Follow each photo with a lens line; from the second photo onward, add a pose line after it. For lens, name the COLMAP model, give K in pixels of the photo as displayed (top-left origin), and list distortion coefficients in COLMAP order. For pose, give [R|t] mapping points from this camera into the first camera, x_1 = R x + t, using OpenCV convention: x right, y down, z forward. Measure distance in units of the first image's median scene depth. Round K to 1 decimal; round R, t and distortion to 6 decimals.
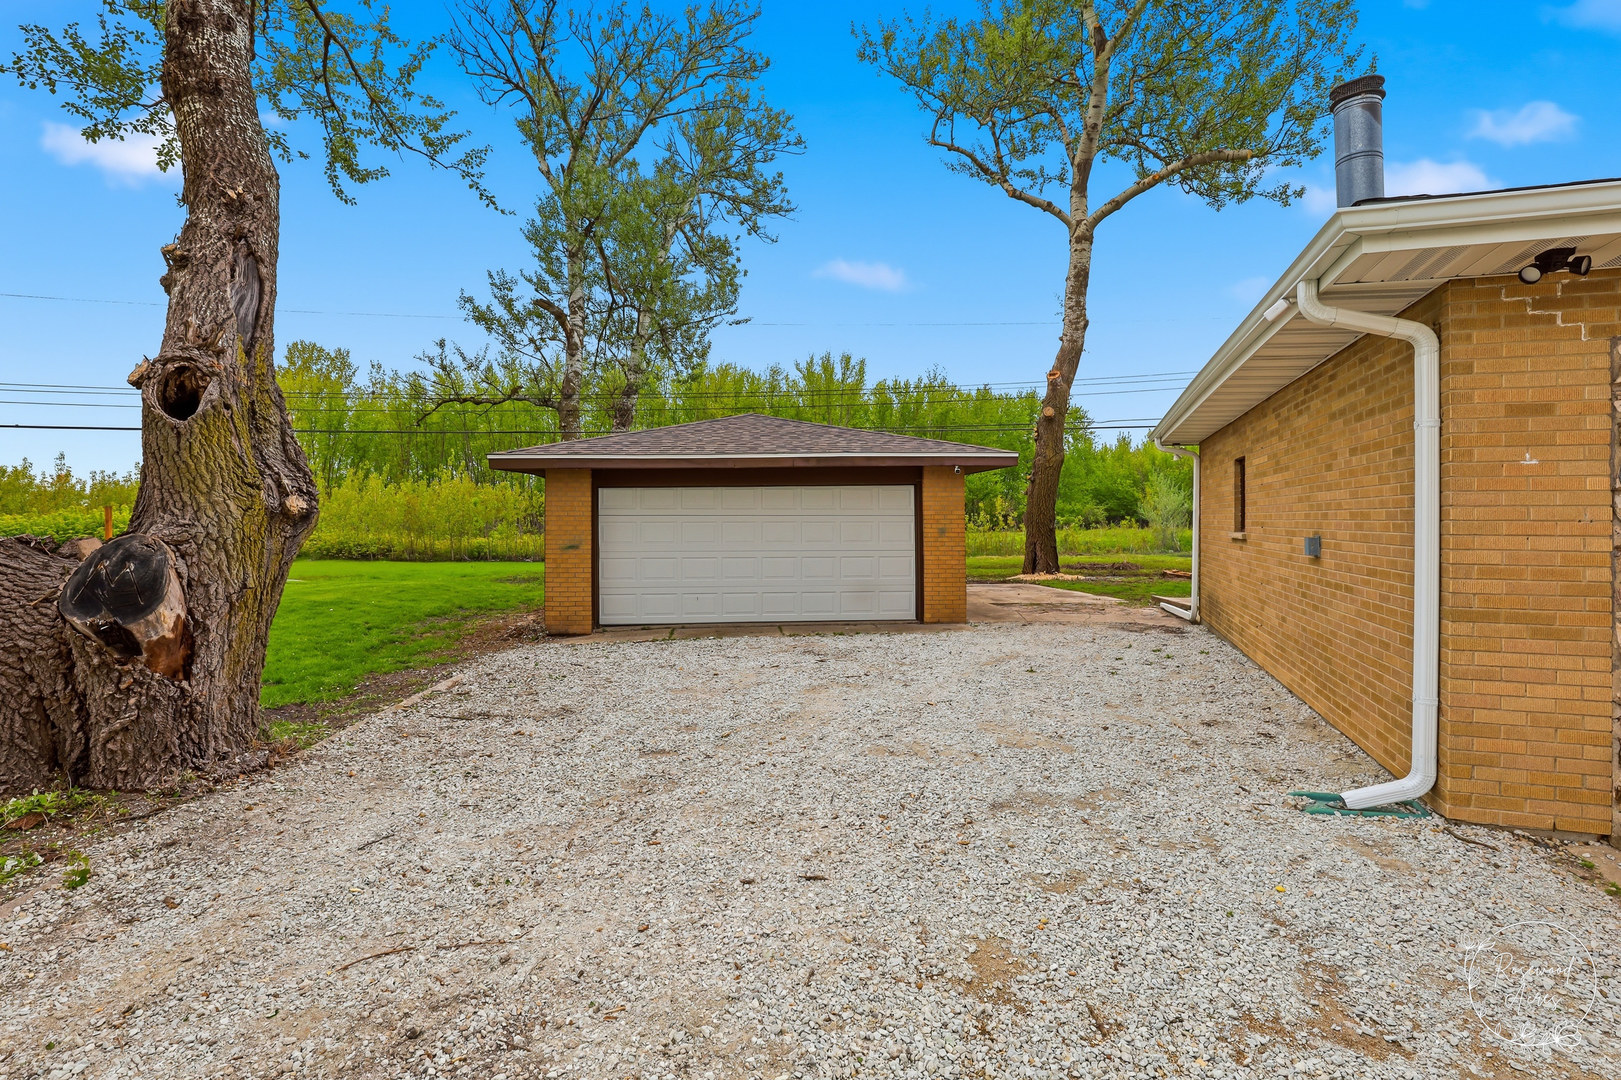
lens RADIAL K [[759.4, 0, 815.1], [0, 759.4, 524.7], [0, 0, 1]] dist [-0.027918, 0.000420]
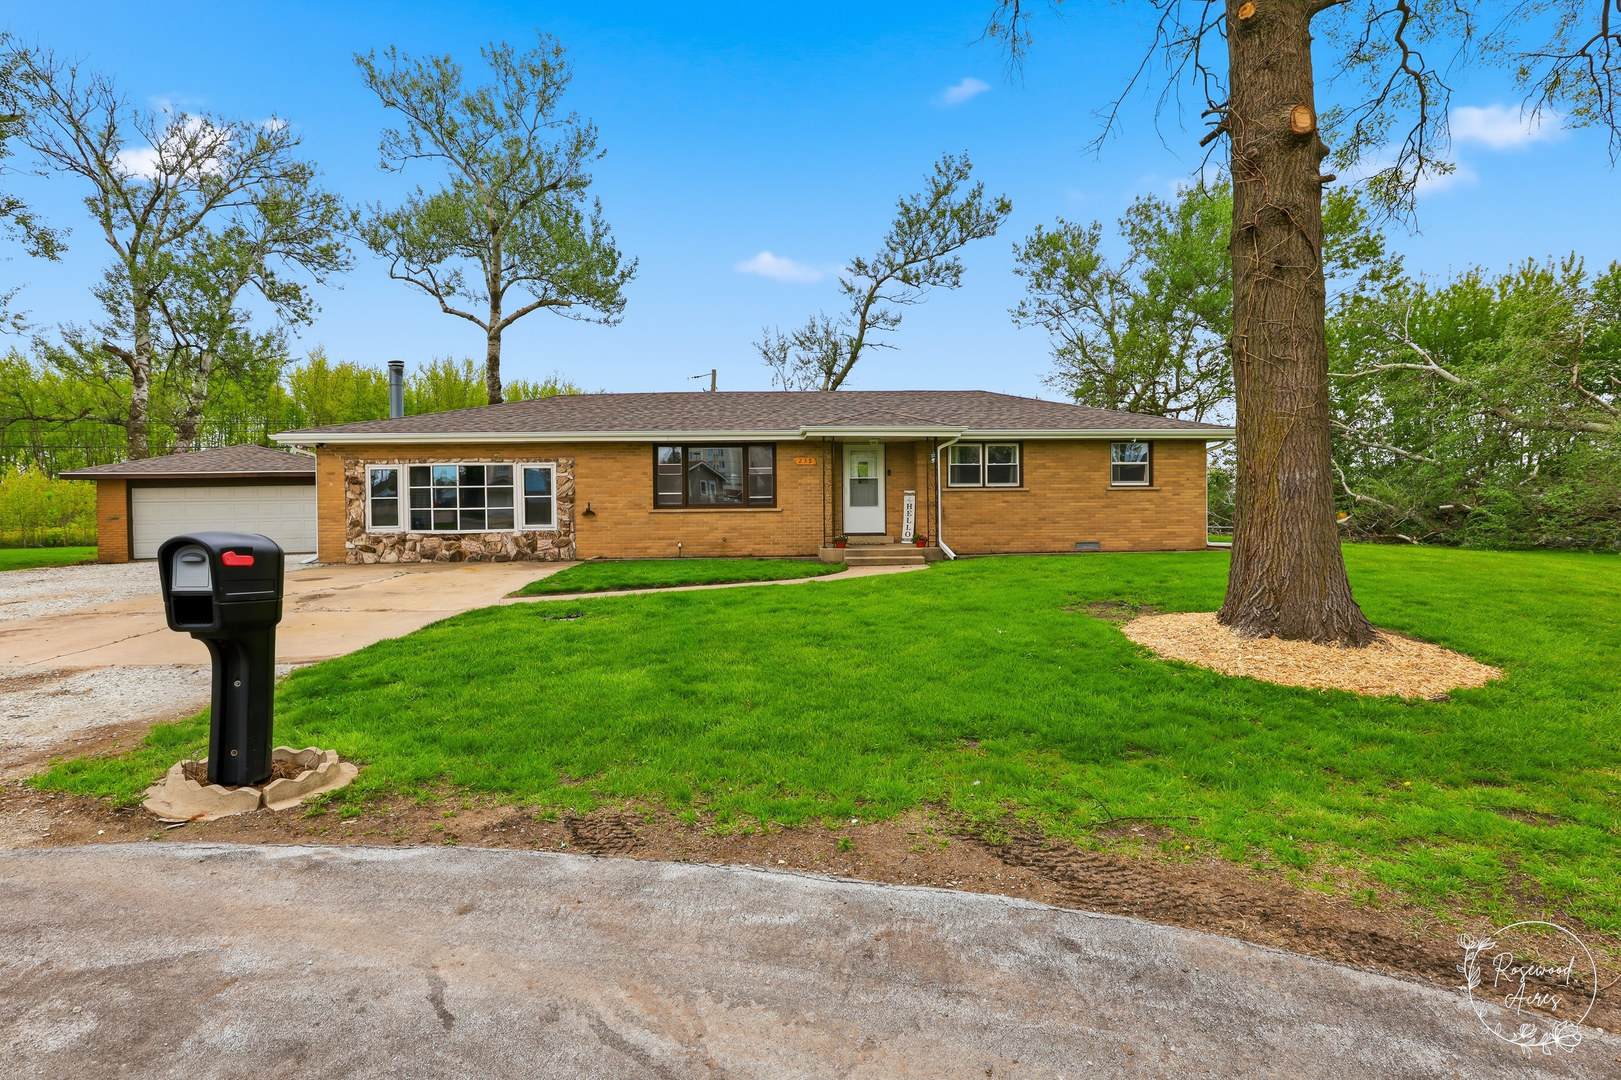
lens RADIAL K [[802.1, 0, 809.9], [0, 802.1, 507.1], [0, 0, 1]] dist [-0.001734, -0.000395]
pose [[0.943661, -0.015326, 0.330560, 0.326472], [0.018538, 0.999807, -0.006566, 0.022409], [-0.330395, 0.012324, 0.943762, -0.726566]]
